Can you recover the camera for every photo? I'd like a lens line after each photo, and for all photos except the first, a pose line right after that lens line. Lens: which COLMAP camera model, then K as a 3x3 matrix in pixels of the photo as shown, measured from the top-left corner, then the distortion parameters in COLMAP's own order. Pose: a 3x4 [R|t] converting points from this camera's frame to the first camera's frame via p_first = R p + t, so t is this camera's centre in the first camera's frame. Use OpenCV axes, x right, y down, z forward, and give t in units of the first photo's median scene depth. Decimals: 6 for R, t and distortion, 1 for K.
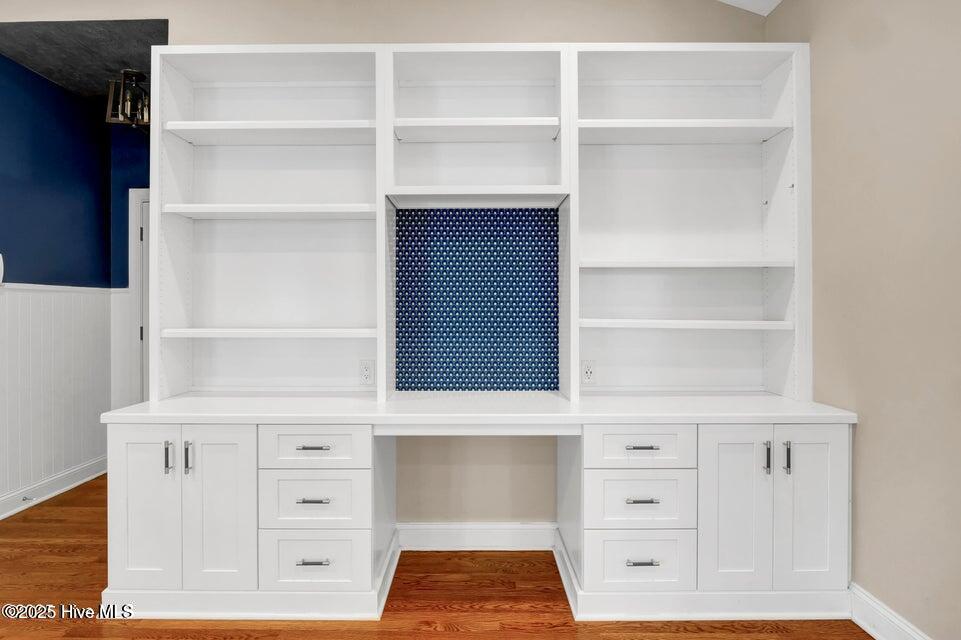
lens RADIAL K [[478.7, 0, 478.9], [0, 478.7, 314.2], [0, 0, 1]] dist [-0.008824, -0.002192]
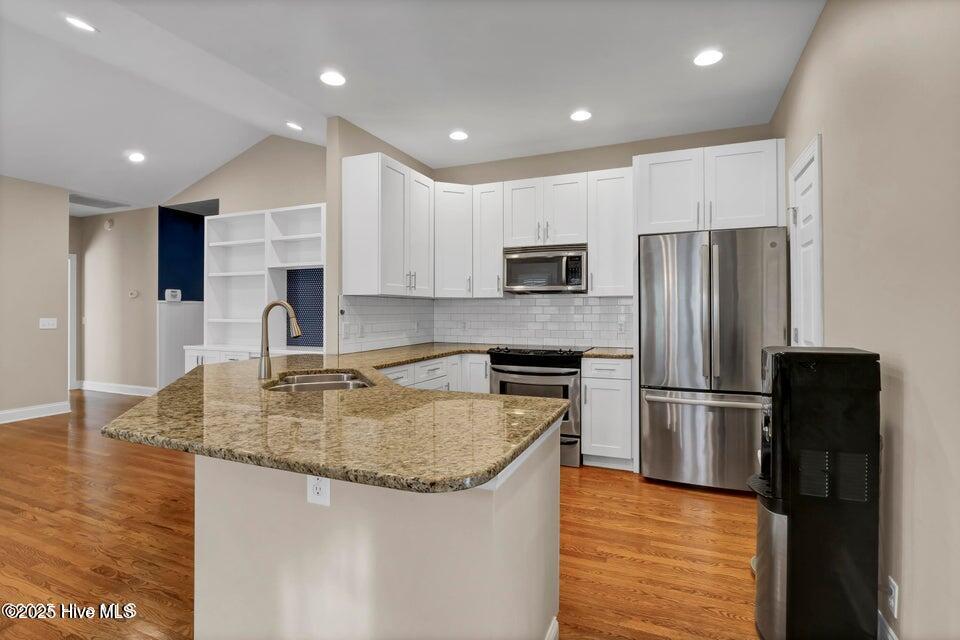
lens RADIAL K [[478.2, 0, 478.0], [0, 478.2, 315.5], [0, 0, 1]] dist [-0.008824, -0.002192]
pose [[0.918317, 0.003031, -0.395834, 1.821280], [0.000549, 0.999960, 0.008930, -0.012560], [0.395845, -0.008418, 0.918279, -0.901597]]
